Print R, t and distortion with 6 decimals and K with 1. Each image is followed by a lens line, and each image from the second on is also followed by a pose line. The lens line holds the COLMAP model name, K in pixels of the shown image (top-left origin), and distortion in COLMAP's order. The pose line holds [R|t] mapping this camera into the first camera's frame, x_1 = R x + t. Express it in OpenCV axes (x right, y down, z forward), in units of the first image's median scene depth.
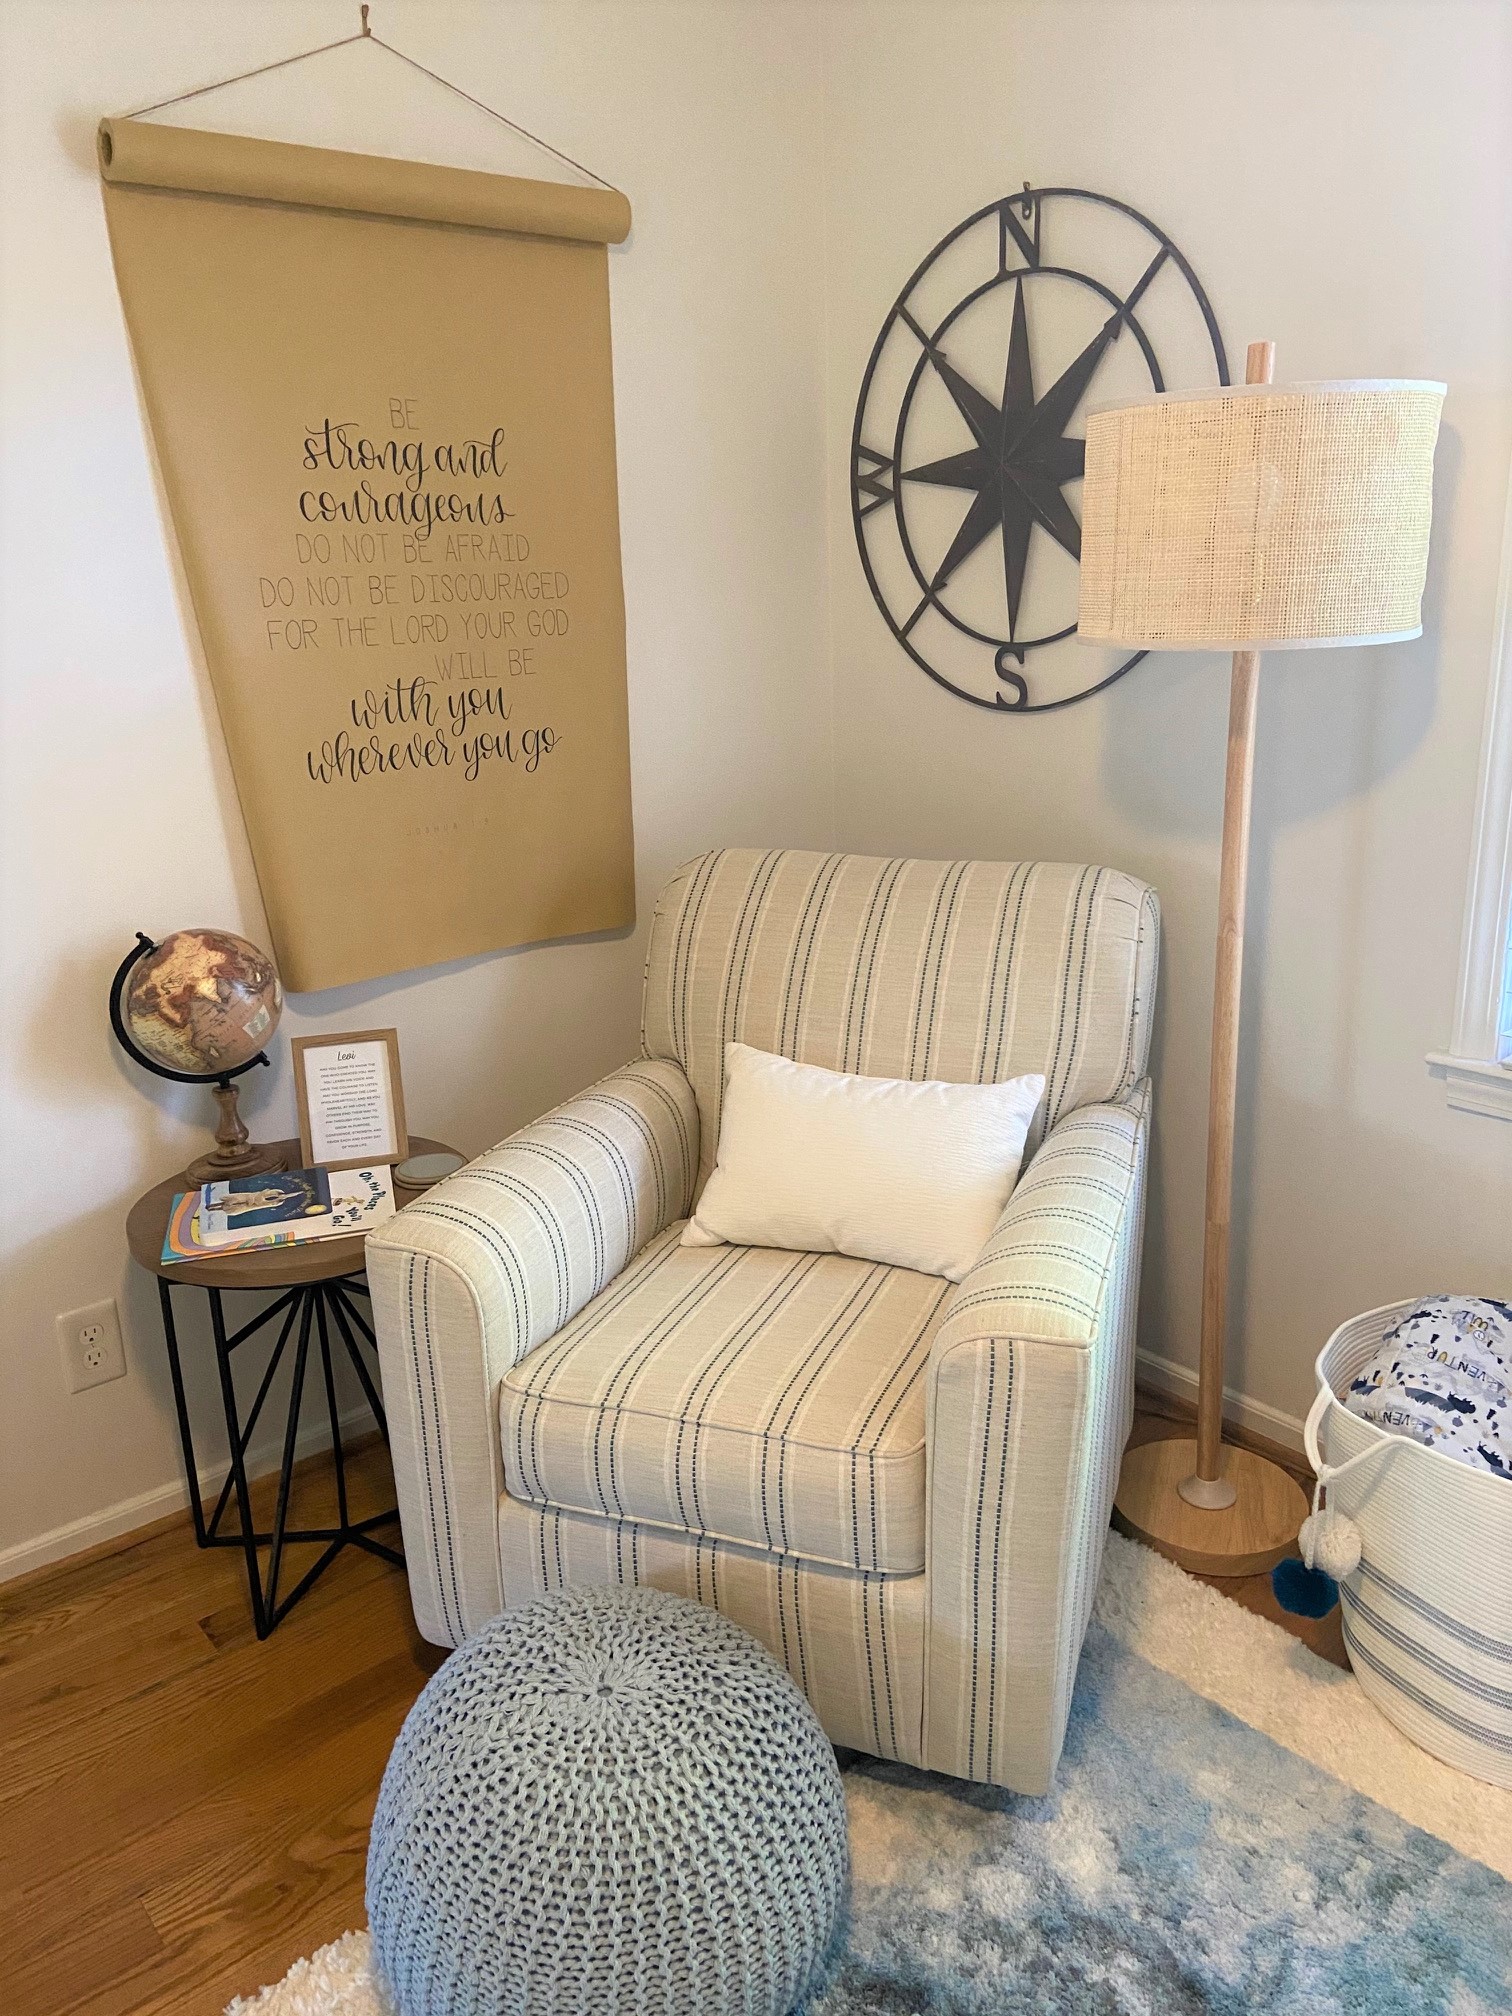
lens RADIAL K [[1541.9, 0, 756.0], [0, 1541.9, 1008.0], [0, 0, 1]] dist [0.129990, -0.152052]
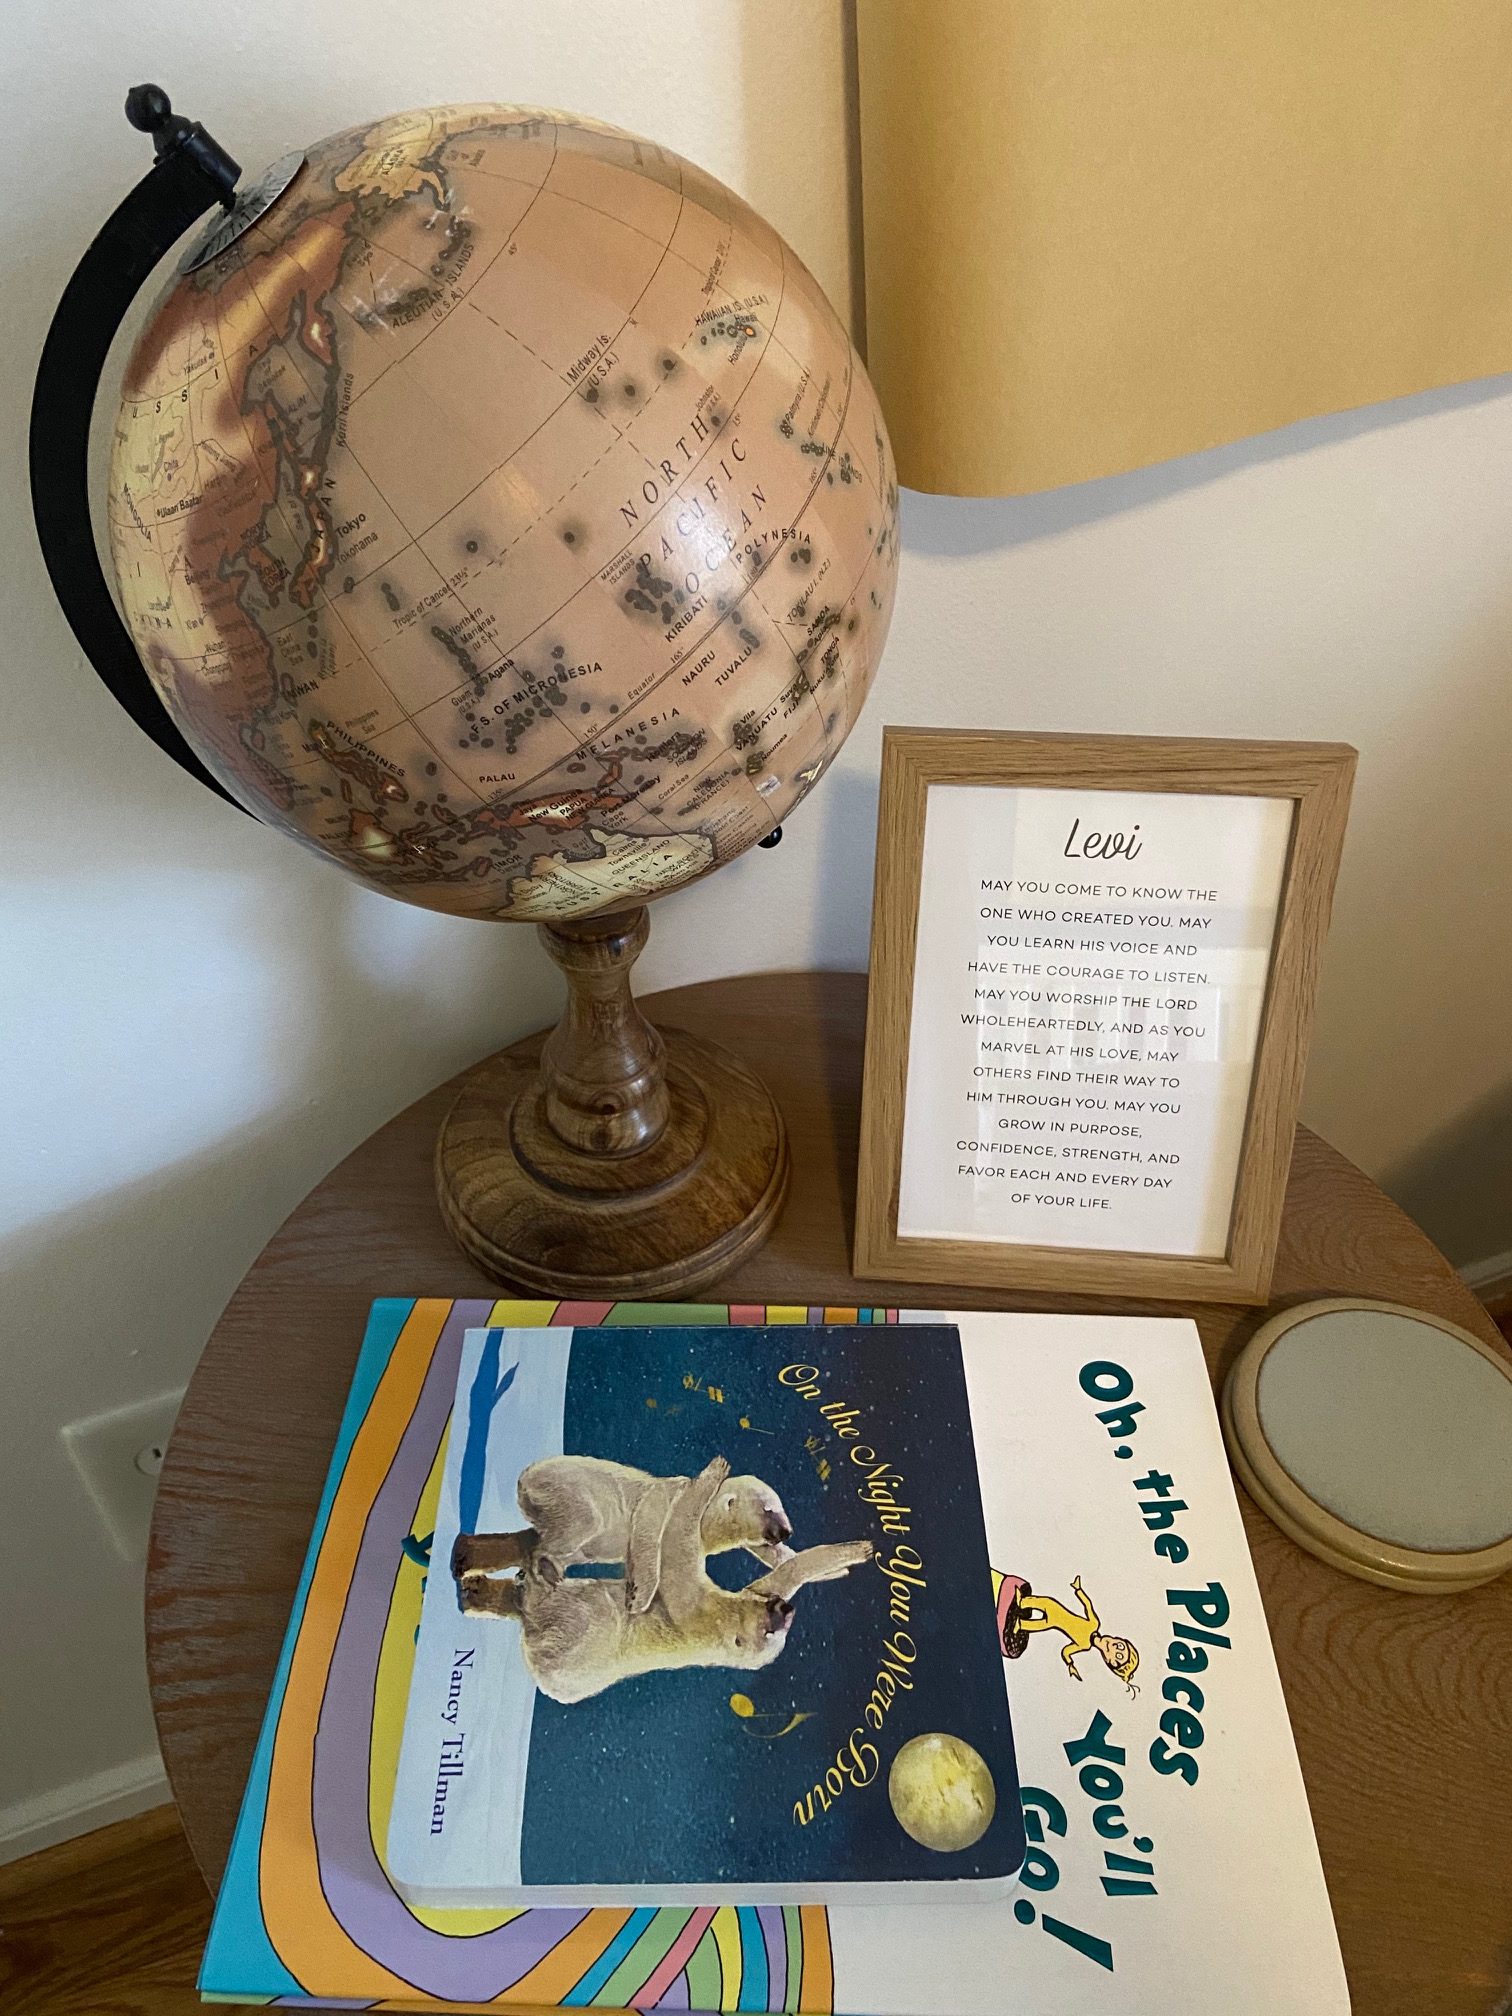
lens RADIAL K [[1541.9, 0, 756.0], [0, 1541.9, 1008.0], [0, 0, 1]] dist [0.129990, -0.152052]
pose [[0.956831, 0.229137, -0.178804, -0.272003], [-0.124137, 0.878447, 0.461433, -0.045994], [0.262801, -0.419317, 0.868970, 0.801271]]
